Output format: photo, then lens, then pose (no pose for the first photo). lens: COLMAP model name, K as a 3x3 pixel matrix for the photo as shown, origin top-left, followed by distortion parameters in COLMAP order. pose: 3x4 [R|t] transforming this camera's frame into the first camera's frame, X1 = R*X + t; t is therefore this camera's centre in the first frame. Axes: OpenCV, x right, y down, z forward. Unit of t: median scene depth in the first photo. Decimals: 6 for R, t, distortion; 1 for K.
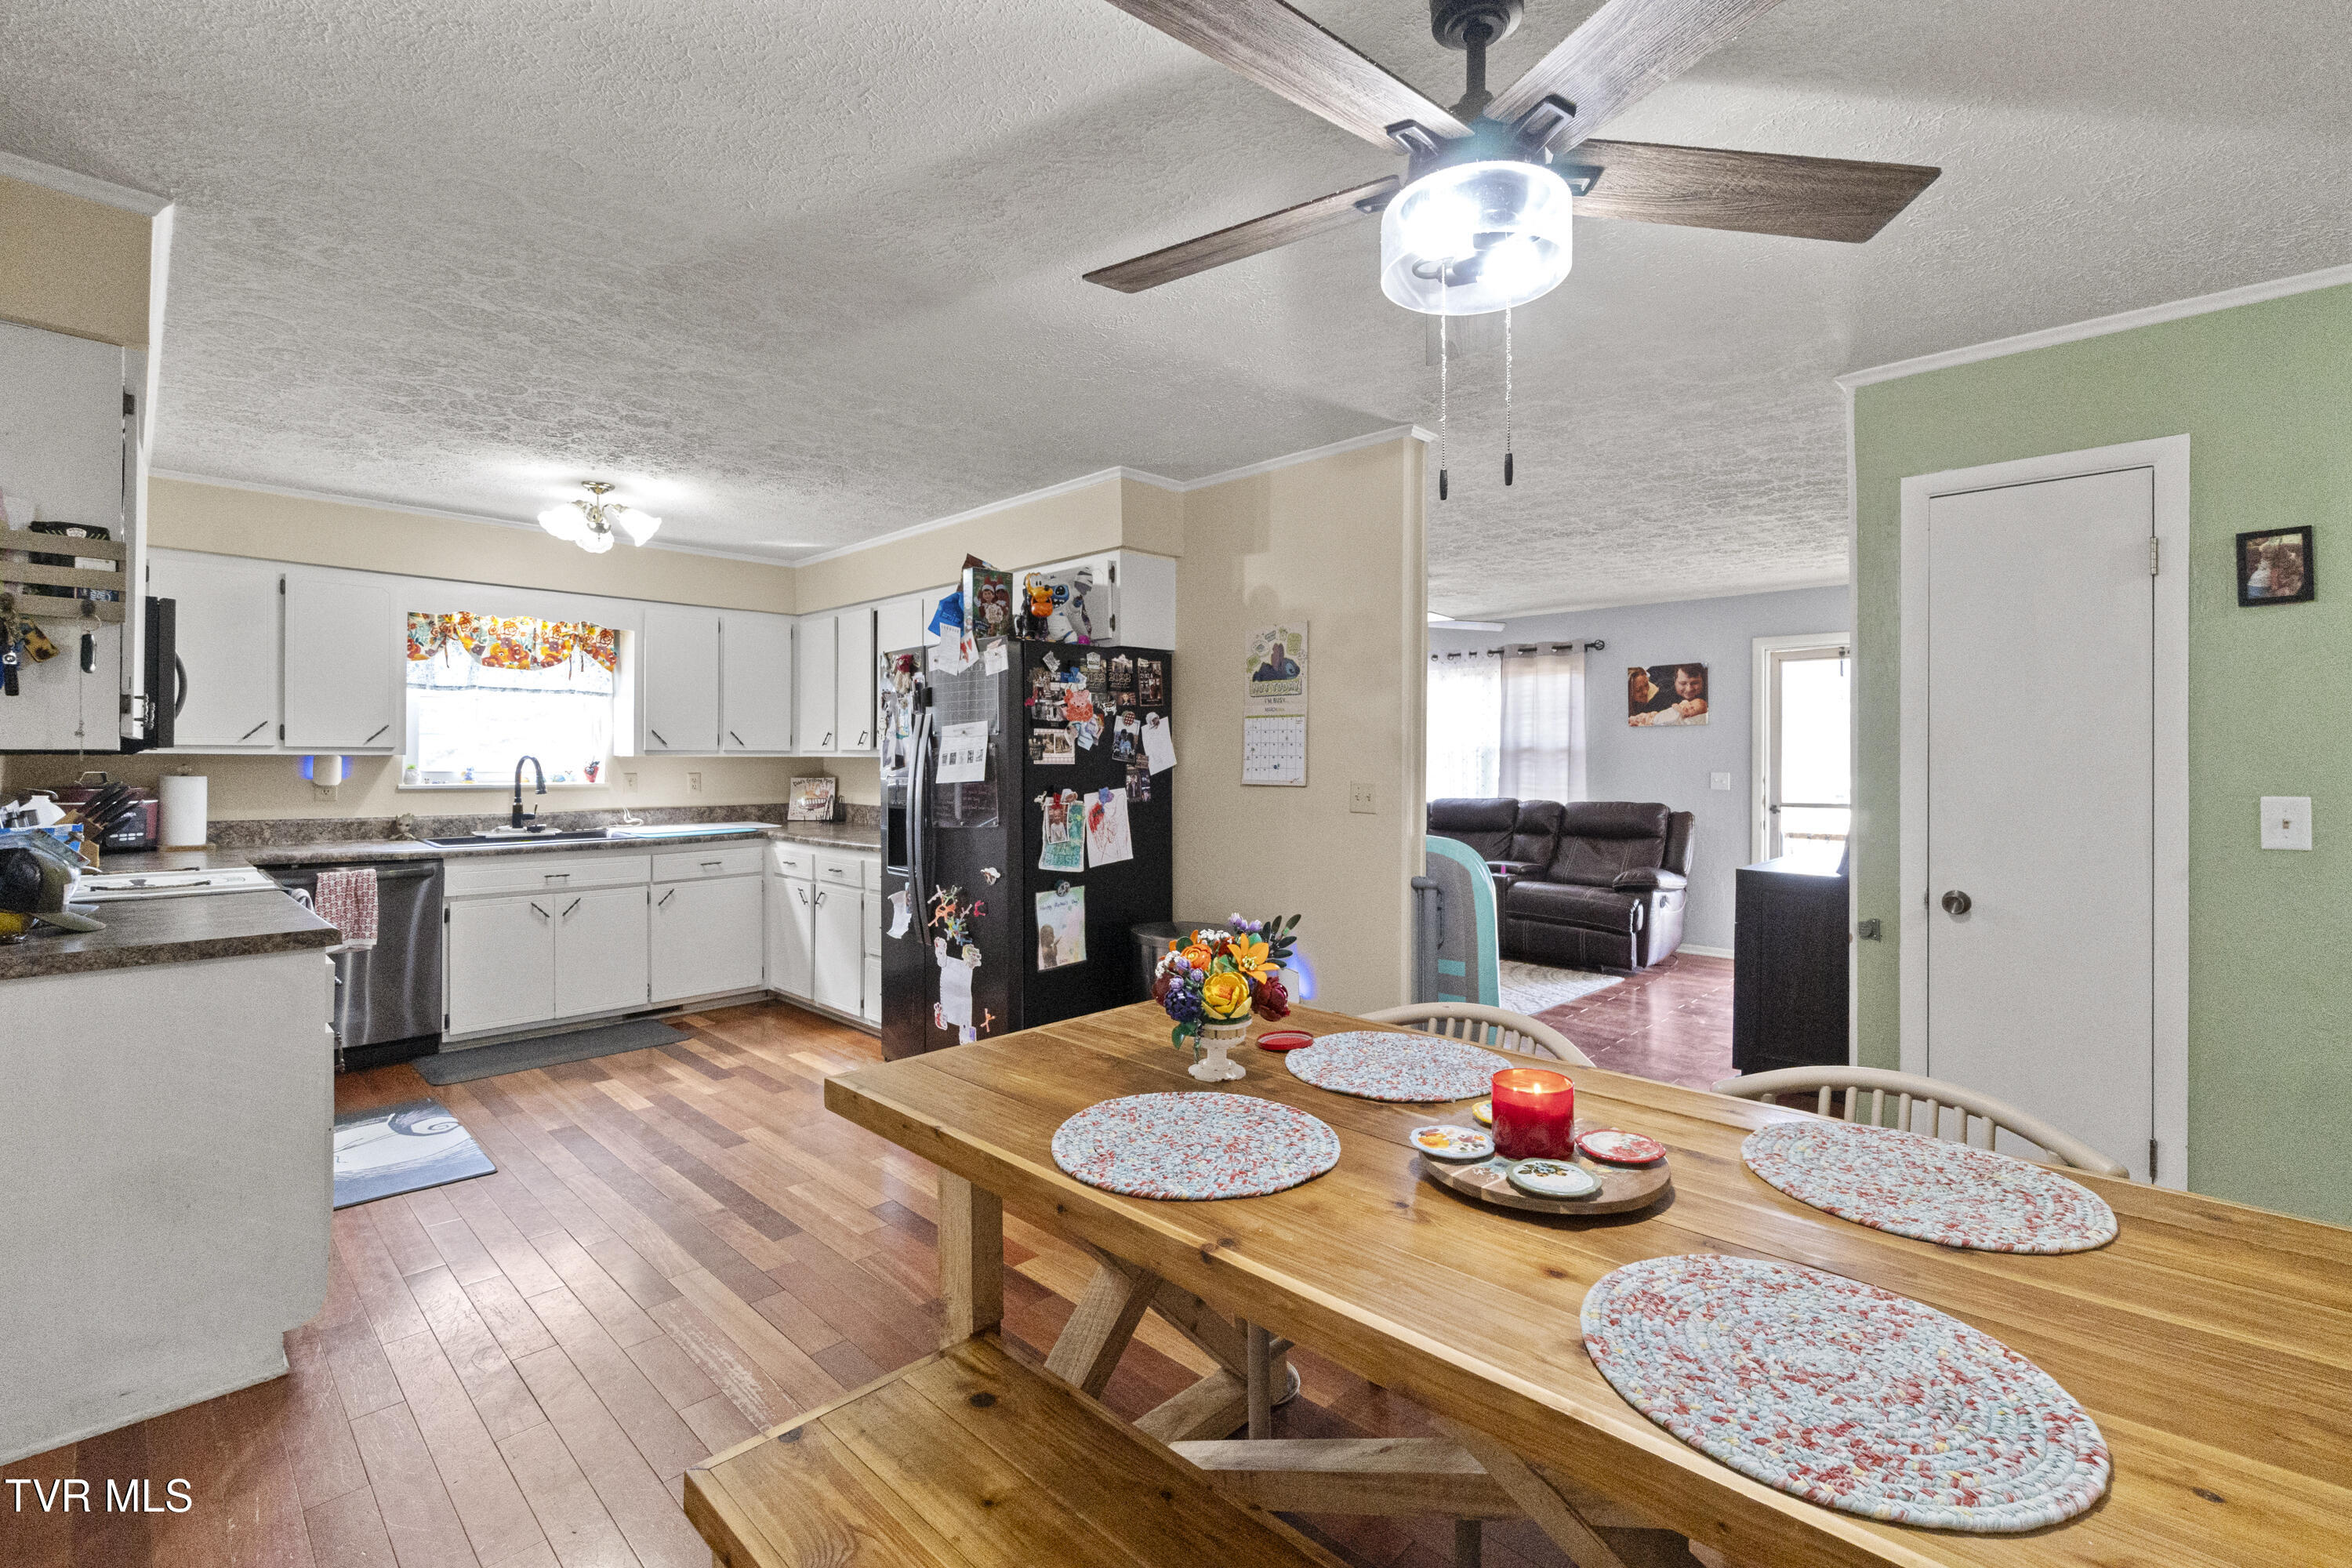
lens RADIAL K [[1027.9, 0, 1185.3], [0, 1027.9, 752.4], [0, 0, 1]] dist [-0.002815, 0.000120]
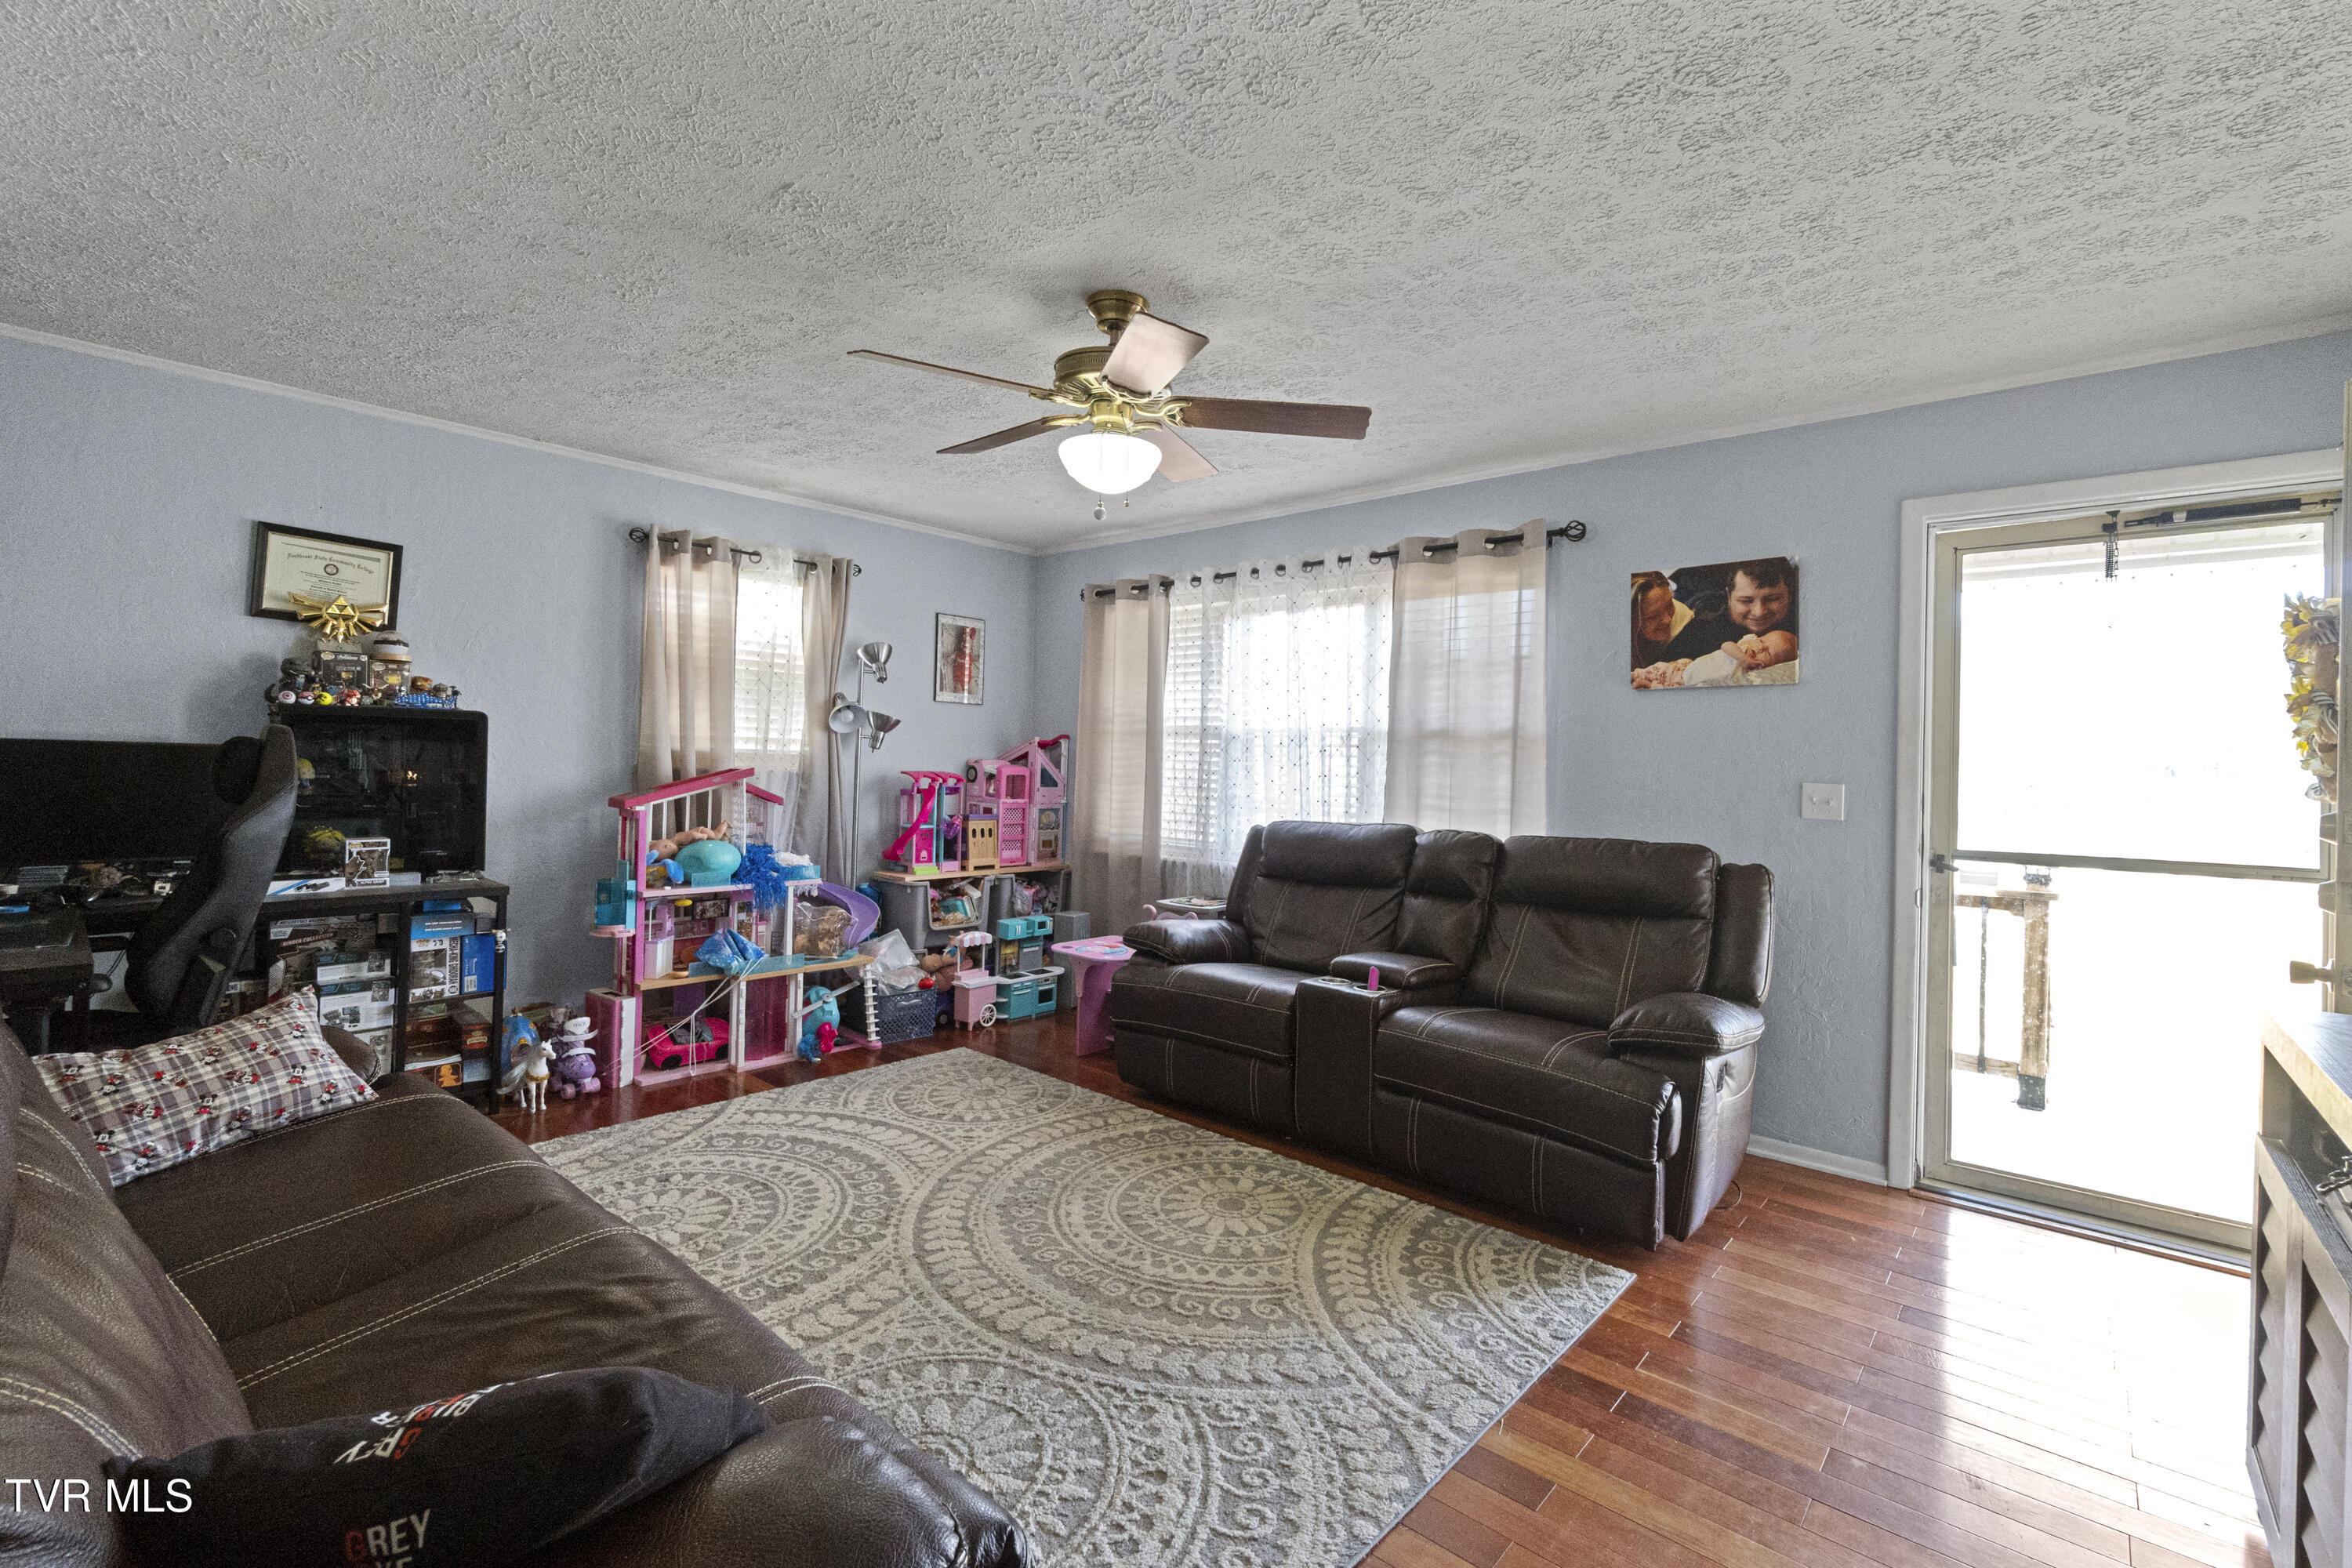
lens RADIAL K [[1023.5, 0, 1178.8], [0, 1023.5, 757.8], [0, 0, 1]] dist [-0.000852, -0.000266]
pose [[0.998907, 0.019492, 0.042474, 0.312651], [-0.019590, 0.999806, 0.001883, 0.020251], [-0.042430, -0.002713, 0.999096, 0.840828]]
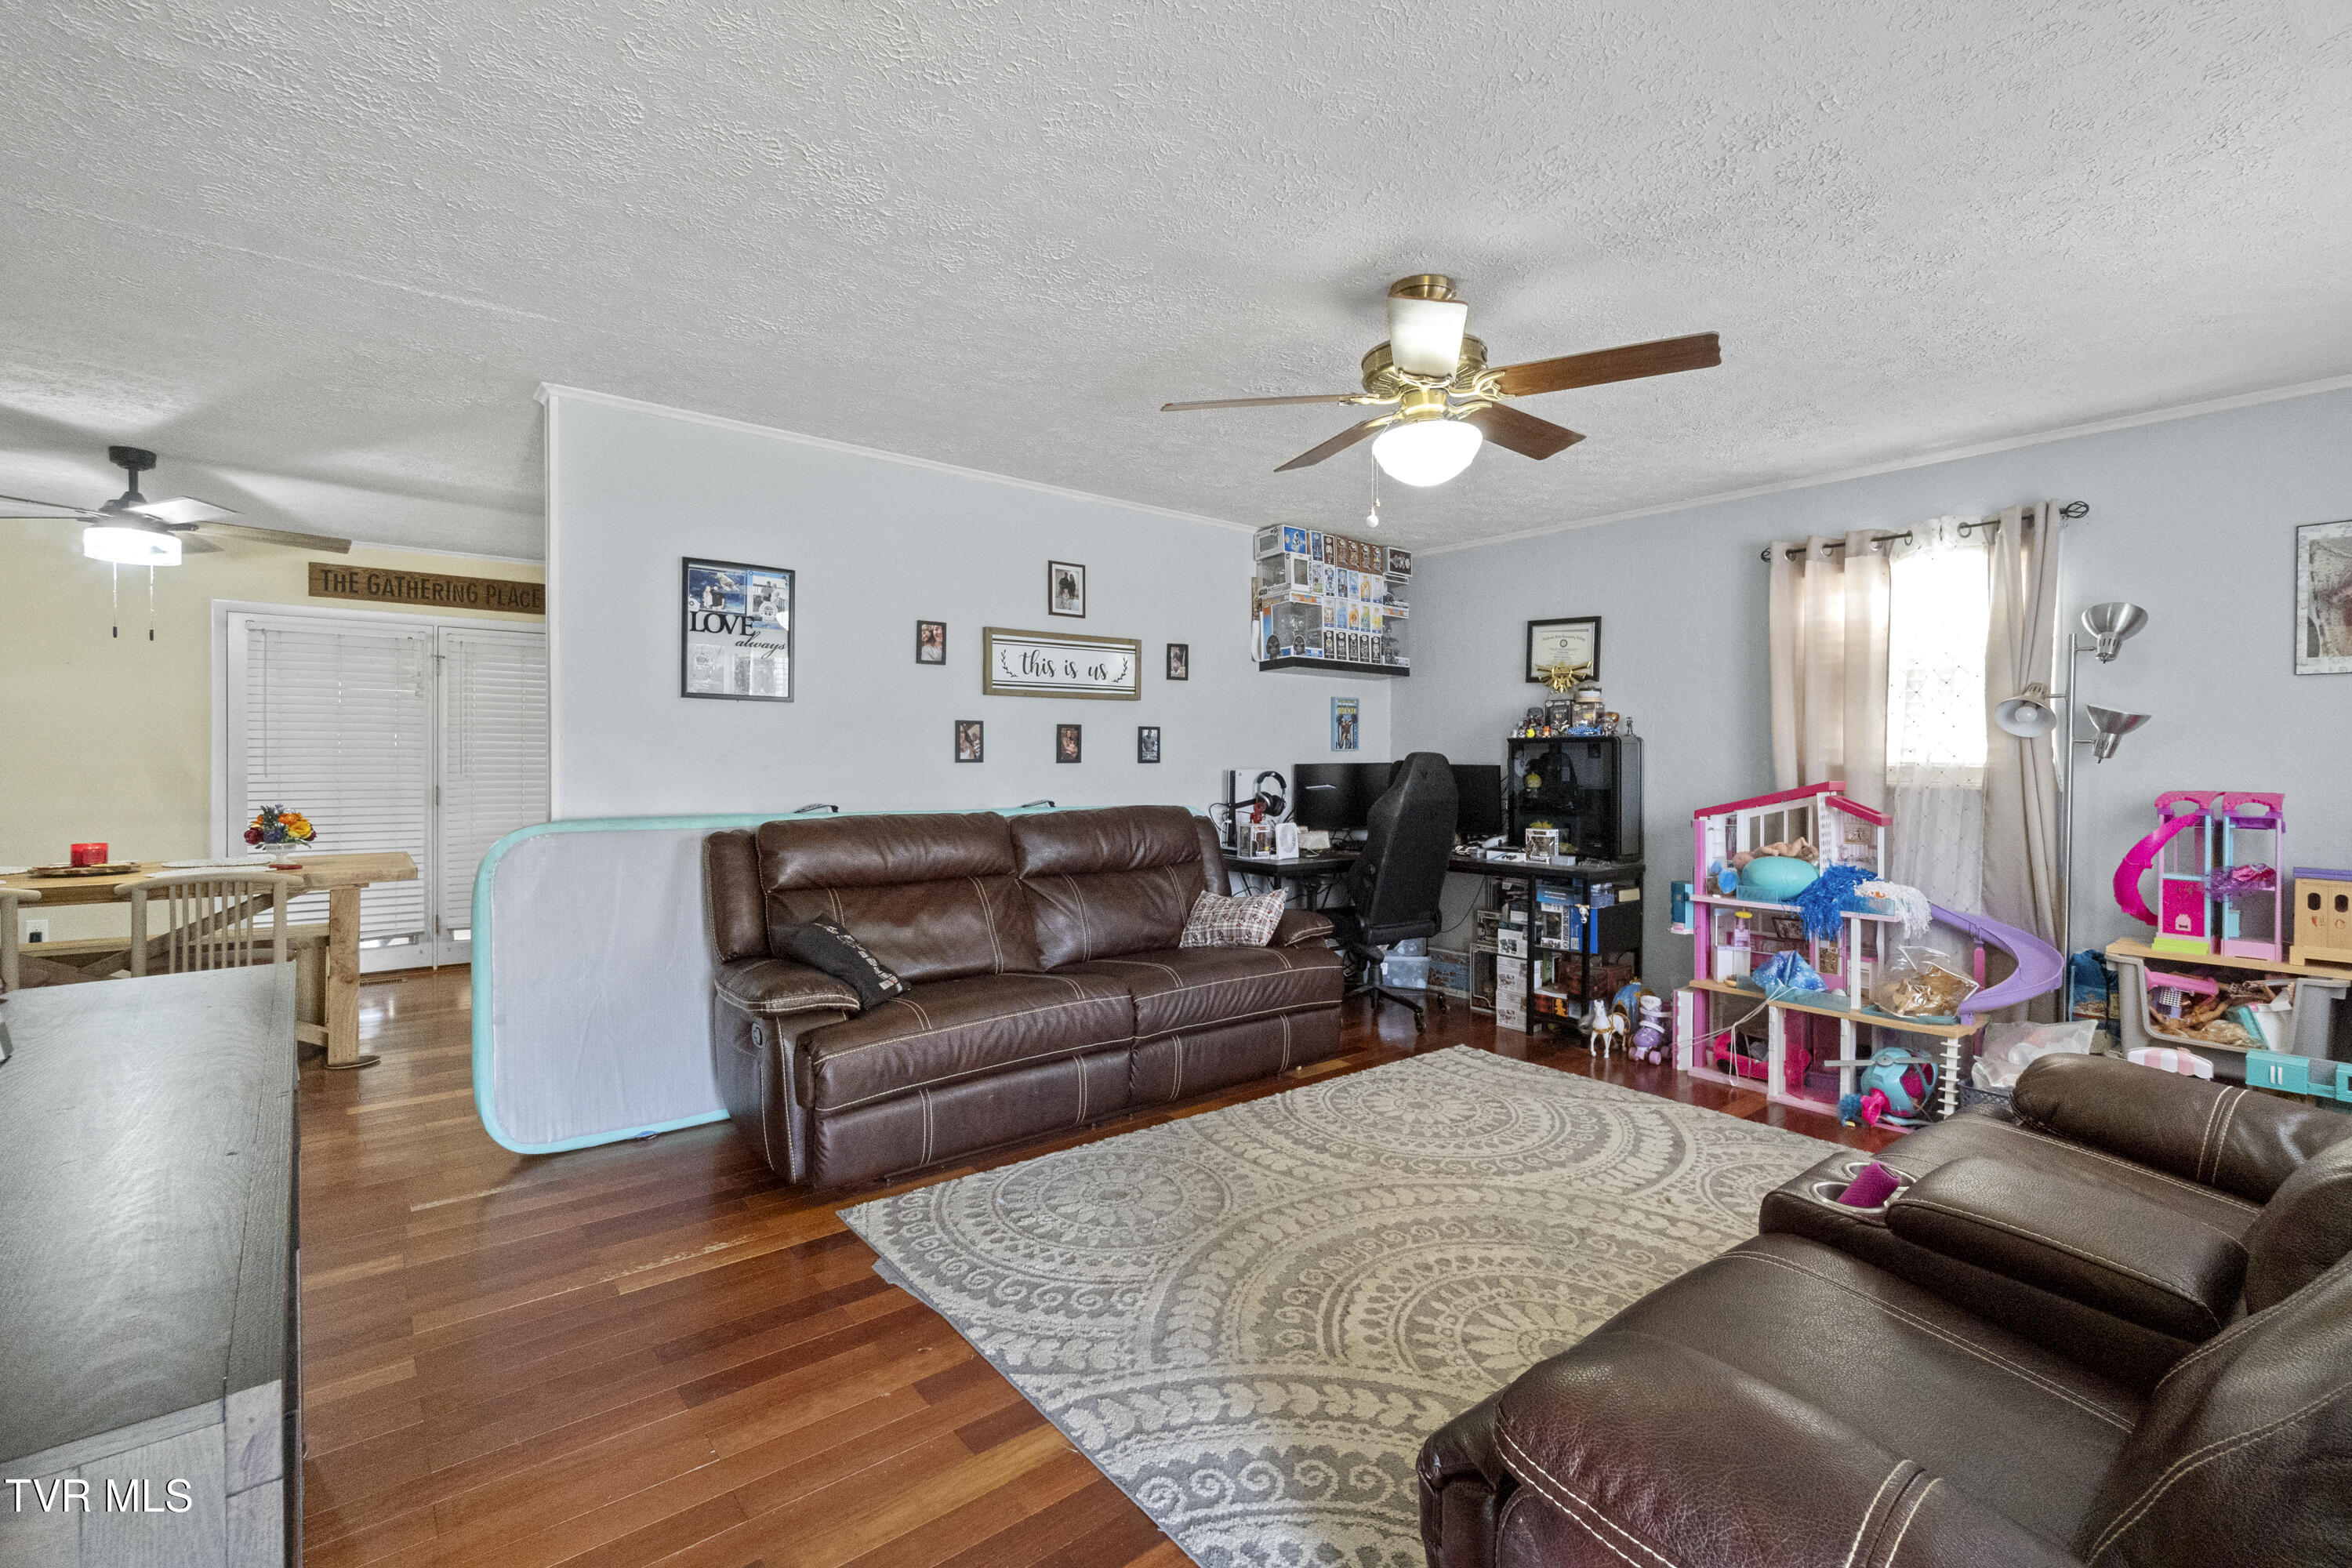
lens RADIAL K [[1023.7, 0, 1171.2], [0, 1023.7, 773.6], [0, 0, 1]] dist [-0.003897, -0.000421]
pose [[-0.113698, 0.007966, -0.993483, 0.900358], [-0.001809, 0.999965, 0.008225, 0.026272], [0.993514, 0.002732, -0.113679, 1.376323]]
